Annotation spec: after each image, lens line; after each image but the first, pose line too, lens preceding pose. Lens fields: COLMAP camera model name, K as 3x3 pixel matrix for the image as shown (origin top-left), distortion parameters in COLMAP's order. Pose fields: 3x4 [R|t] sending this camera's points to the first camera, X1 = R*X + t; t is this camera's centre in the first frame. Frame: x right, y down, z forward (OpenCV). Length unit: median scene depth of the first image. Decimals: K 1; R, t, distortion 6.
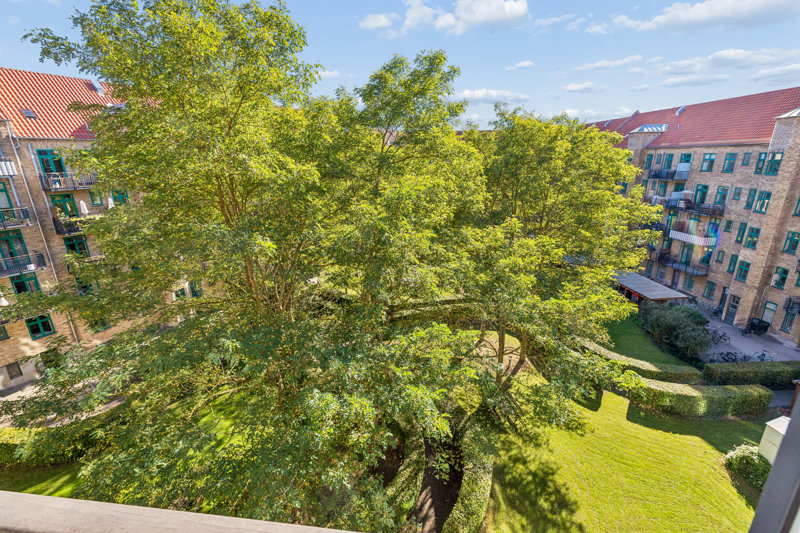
lens RADIAL K [[362.9, 0, 402.1], [0, 362.9, 267.9], [0, 0, 1]] dist [0.018225, 0.000088]
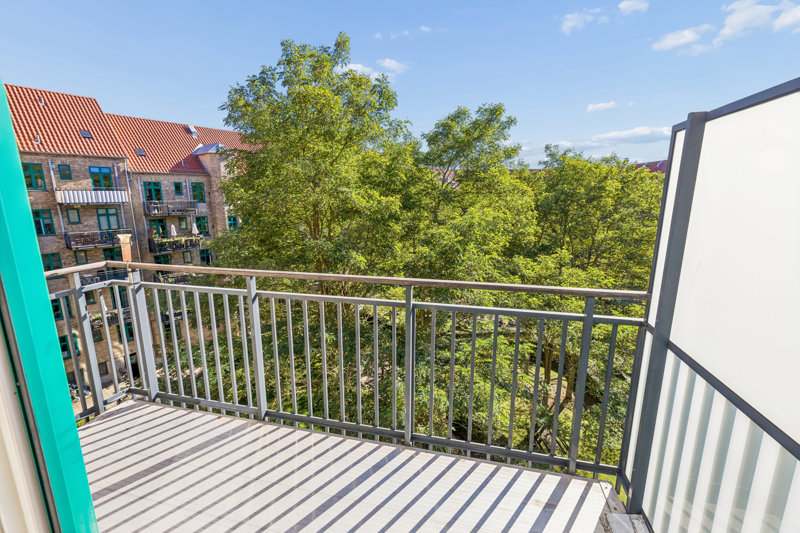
lens RADIAL K [[362.9, 0, 398.8], [0, 362.9, 267.1], [0, 0, 1]] dist [0.018225, 0.000088]
pose [[0.992487, 0.042544, -0.114713, -0.050255], [-0.052939, 0.994610, -0.089154, 0.034231], [0.110302, 0.094557, 0.989390, -0.110197]]
